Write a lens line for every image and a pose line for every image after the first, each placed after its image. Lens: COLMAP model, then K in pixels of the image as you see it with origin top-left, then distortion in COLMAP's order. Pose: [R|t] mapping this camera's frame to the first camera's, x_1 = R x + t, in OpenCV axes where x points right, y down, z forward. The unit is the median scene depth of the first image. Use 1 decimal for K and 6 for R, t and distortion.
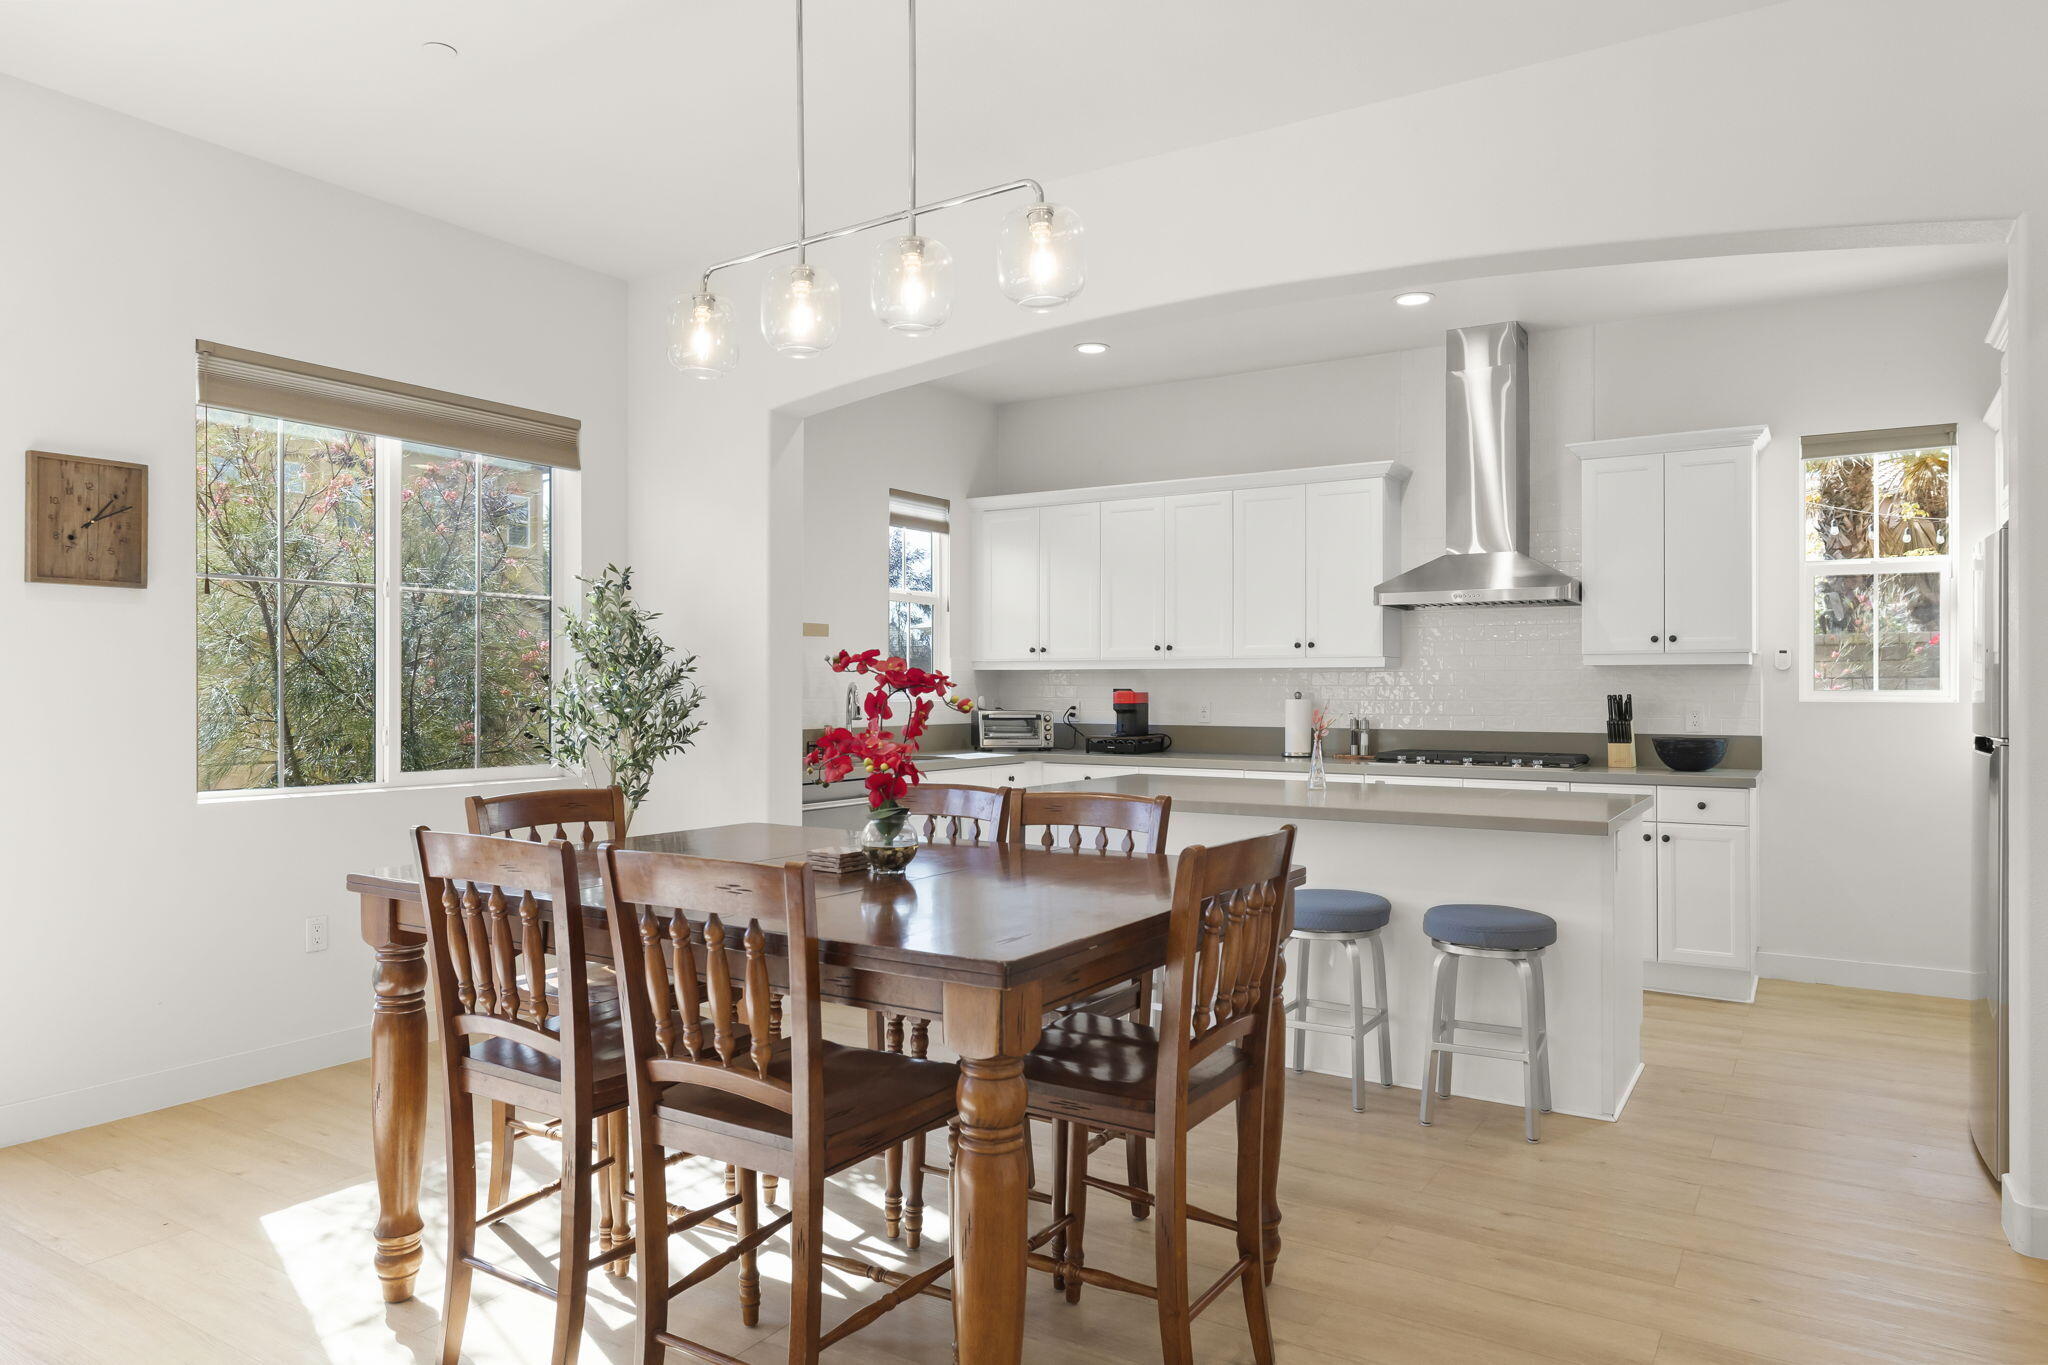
lens RADIAL K [[1349.3, 0, 1017.7], [0, 1349.3, 678.5], [0, 0, 1]] dist [0.000008, -0.000174]
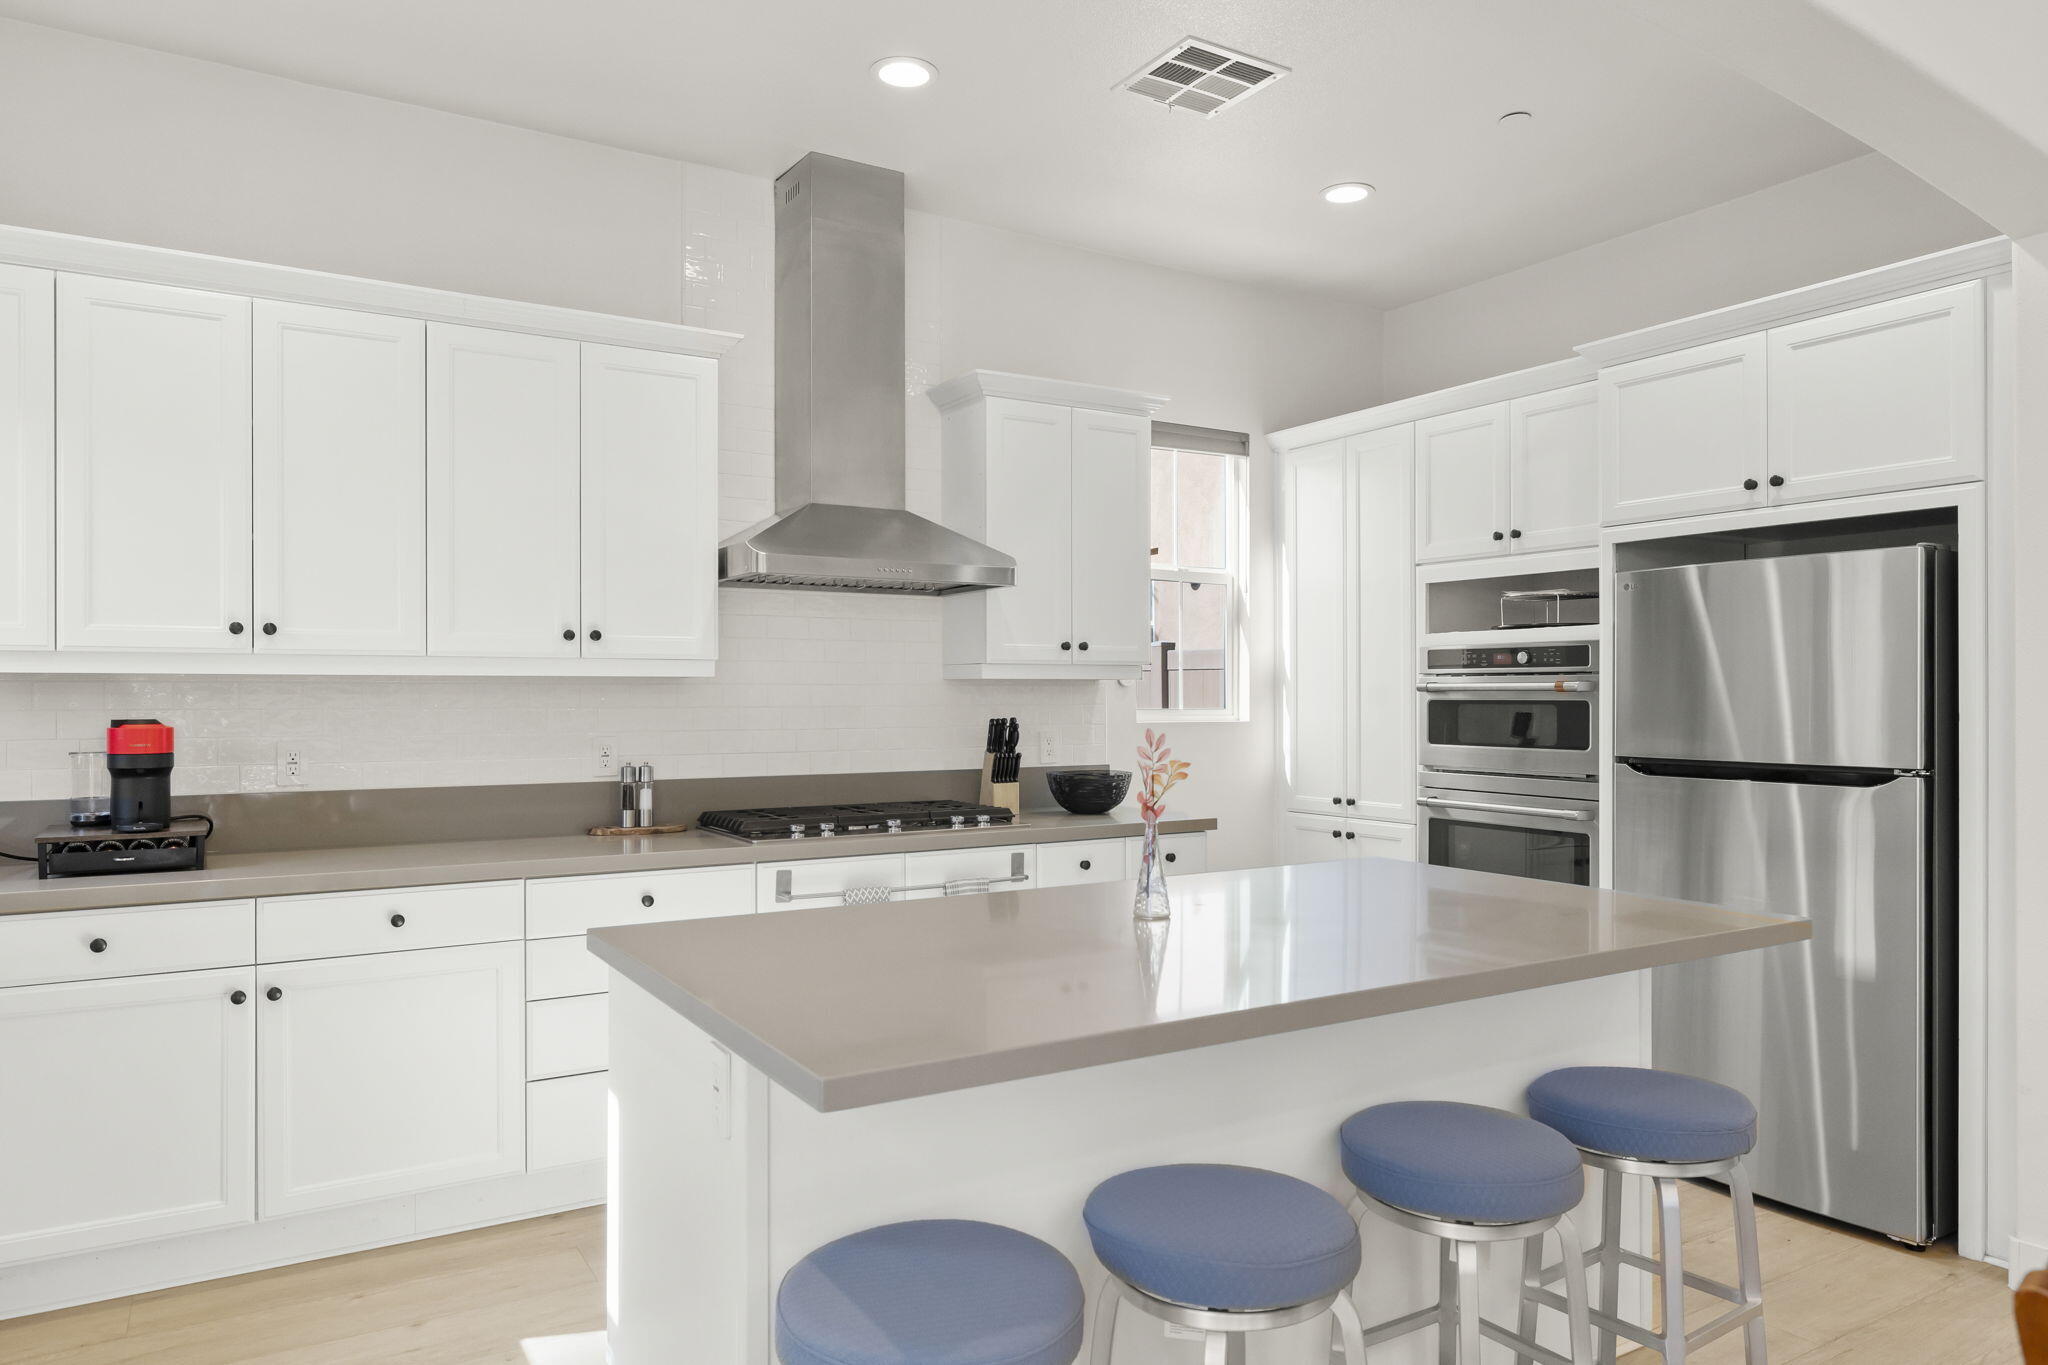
lens RADIAL K [[1347.7, 0, 1031.0], [0, 1347.7, 685.3], [0, 0, 1]] dist [0.000798, 0.001034]
pose [[0.424804, 0.003460, 0.905279, -0.226849], [-0.006649, 0.999978, -0.000702, -0.005816], [-0.905261, -0.005721, 0.424818, 0.668149]]
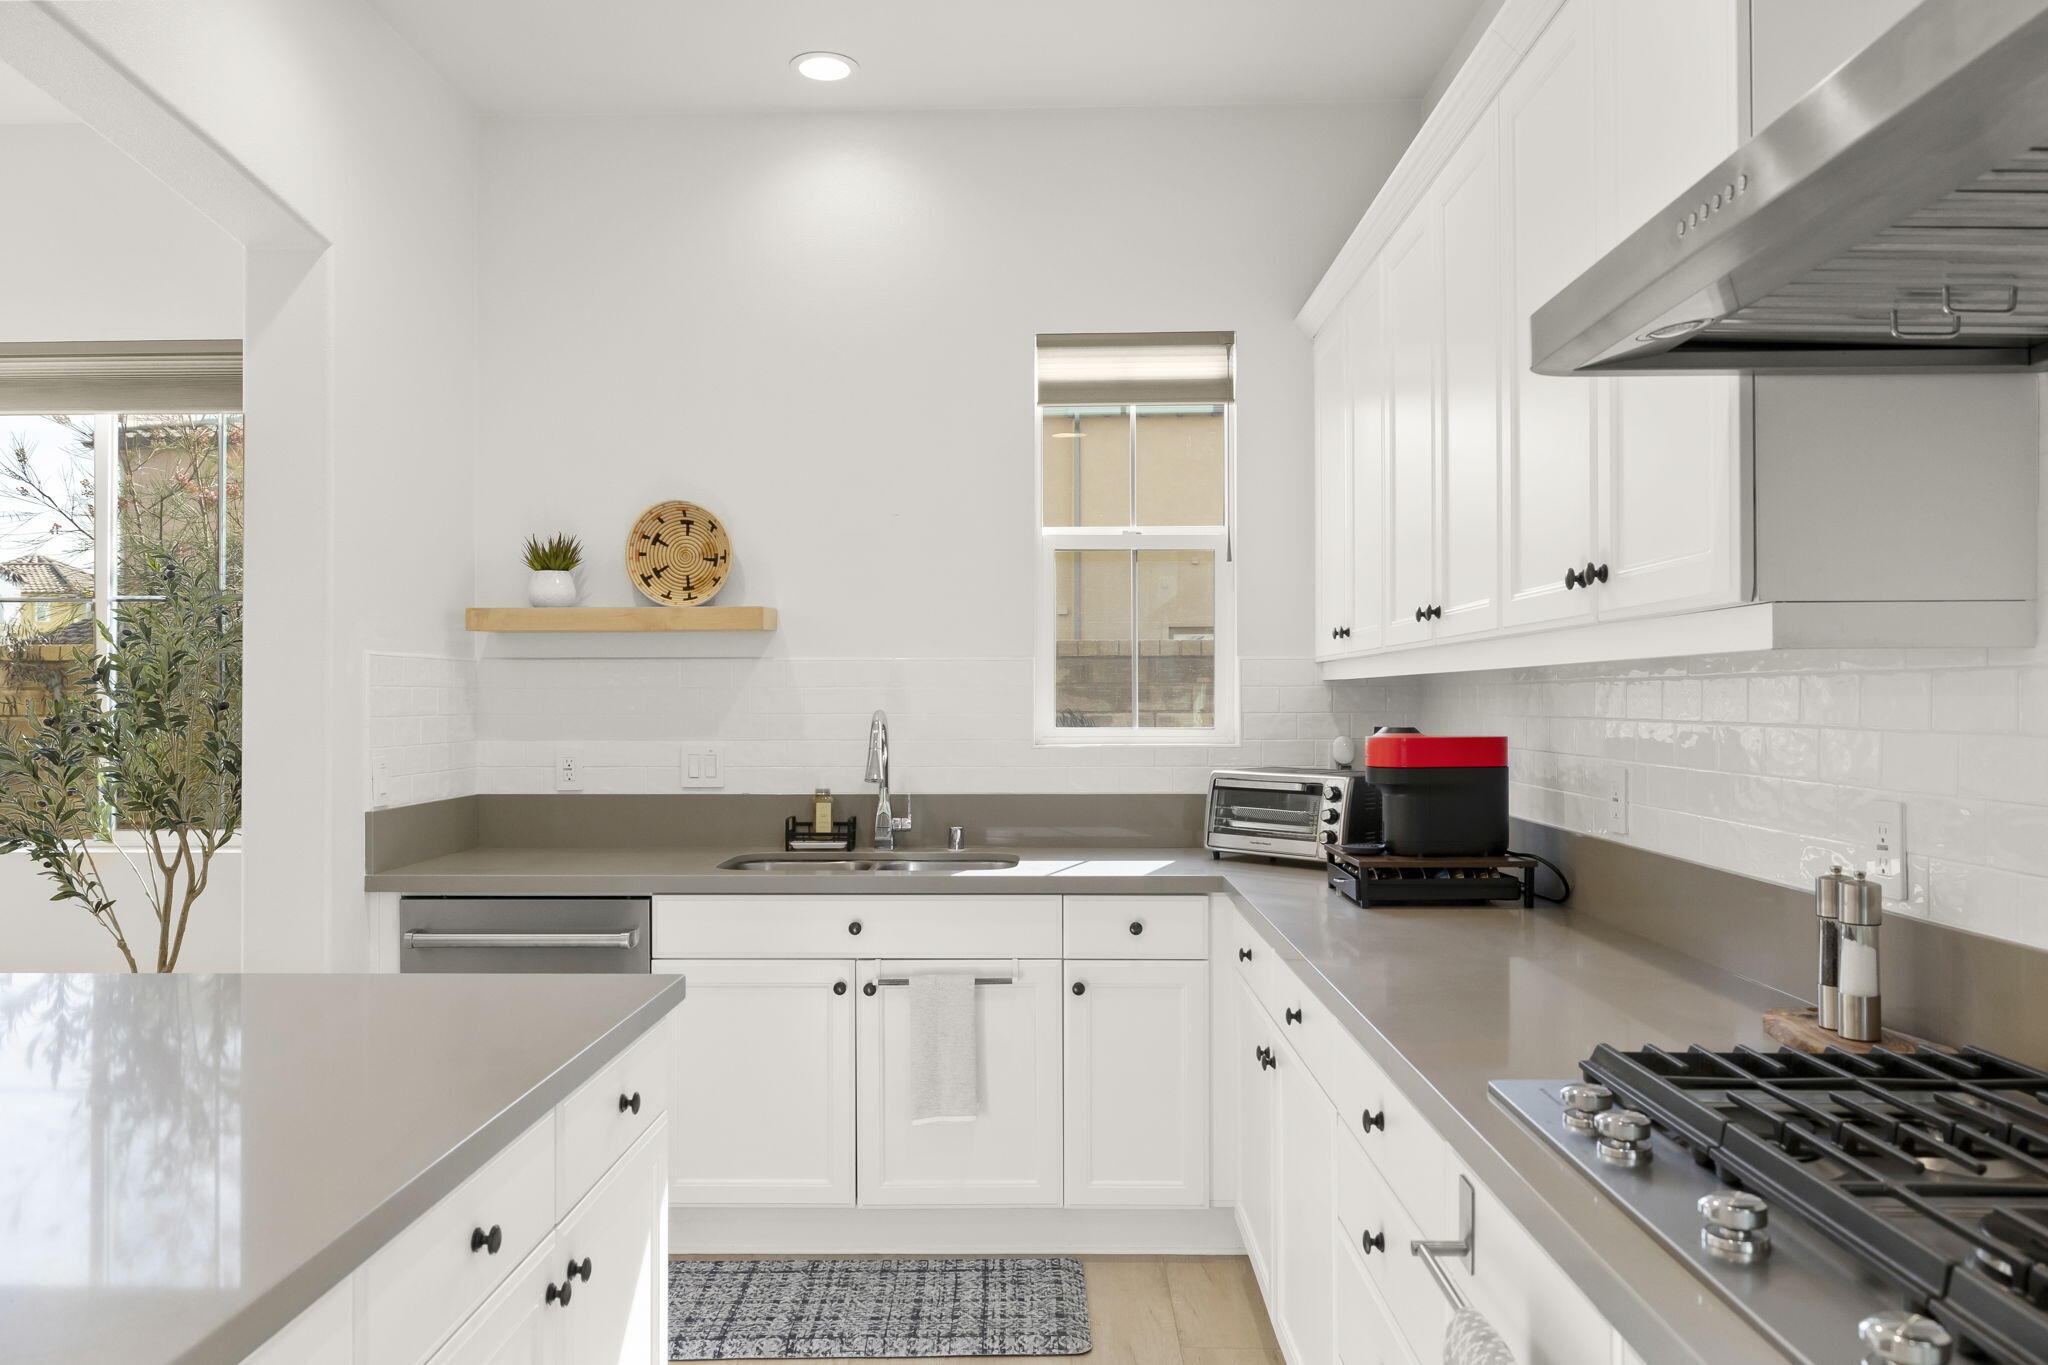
lens RADIAL K [[1441.7, 0, 989.0], [0, 1441.7, 684.4], [0, 0, 1]] dist [-0.001954, -0.000315]
pose [[0.500267, -0.012901, -0.865775, 0.441085], [0.011896, 0.999897, -0.008026, -0.002907], [0.865790, -0.006284, 0.500369, 0.836852]]
